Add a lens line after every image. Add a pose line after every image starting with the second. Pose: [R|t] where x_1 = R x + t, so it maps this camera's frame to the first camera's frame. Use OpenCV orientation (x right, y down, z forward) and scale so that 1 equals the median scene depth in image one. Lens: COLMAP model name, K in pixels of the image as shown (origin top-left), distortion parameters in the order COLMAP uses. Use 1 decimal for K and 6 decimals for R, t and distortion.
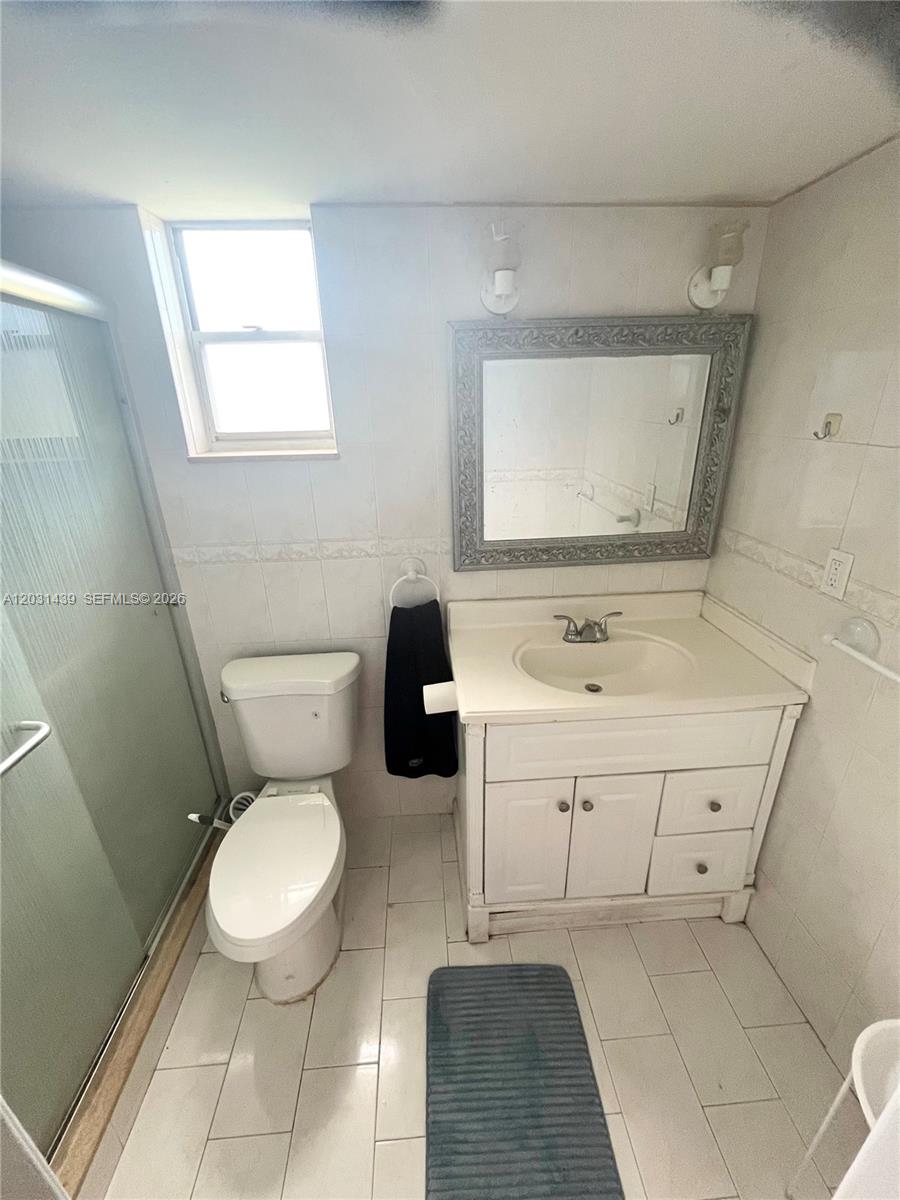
lens RADIAL K [[480.4, 0, 450.0], [0, 480.4, 600.0], [0, 0, 1]] dist [-0.014413, 0.000204]
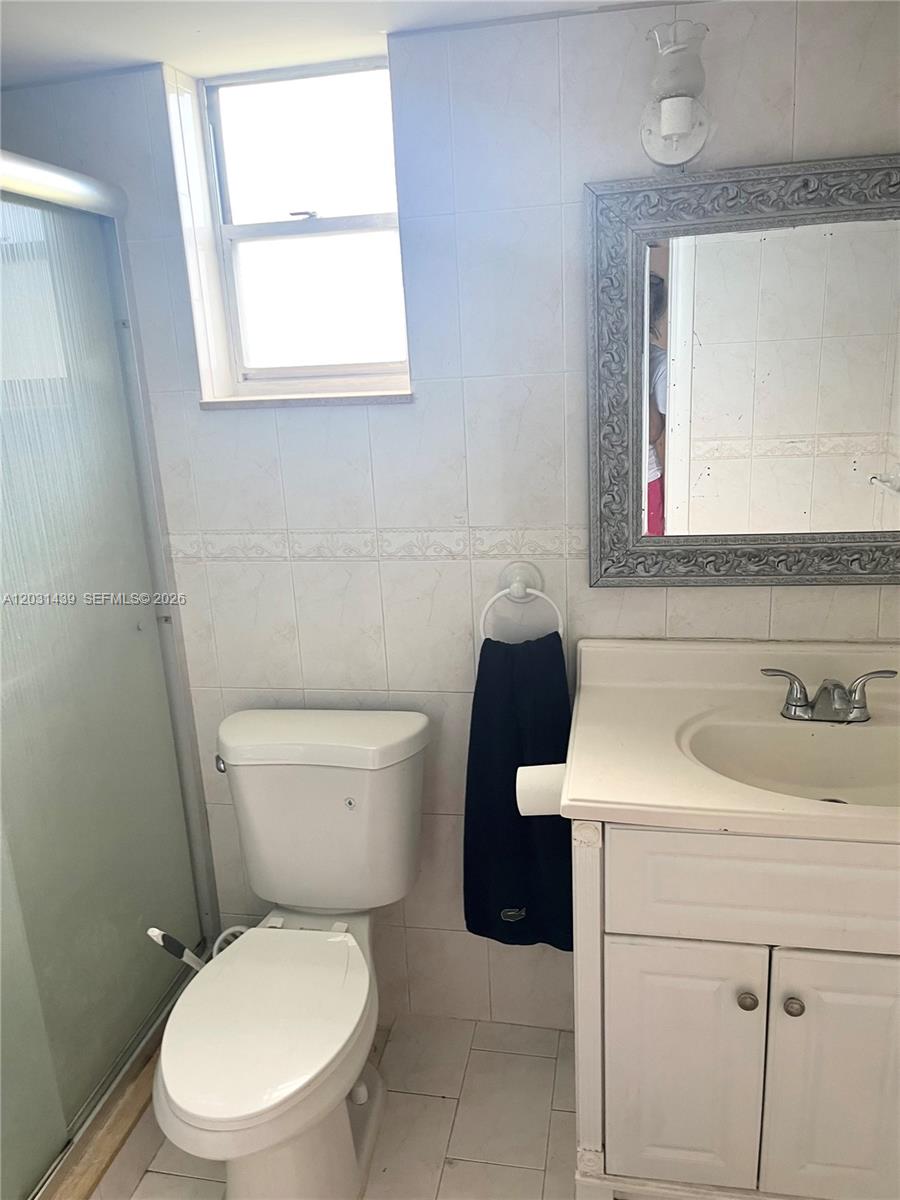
lens RADIAL K [[896.5, 0, 447.2], [0, 896.5, 618.8], [0, 0, 1]] dist [0.052734, -0.100894]
pose [[0.965986, 0.044718, -0.254699, 0.128383], [-0.068822, 0.993870, -0.086520, 0.092690], [0.249269, 0.101106, 0.963142, -0.120024]]
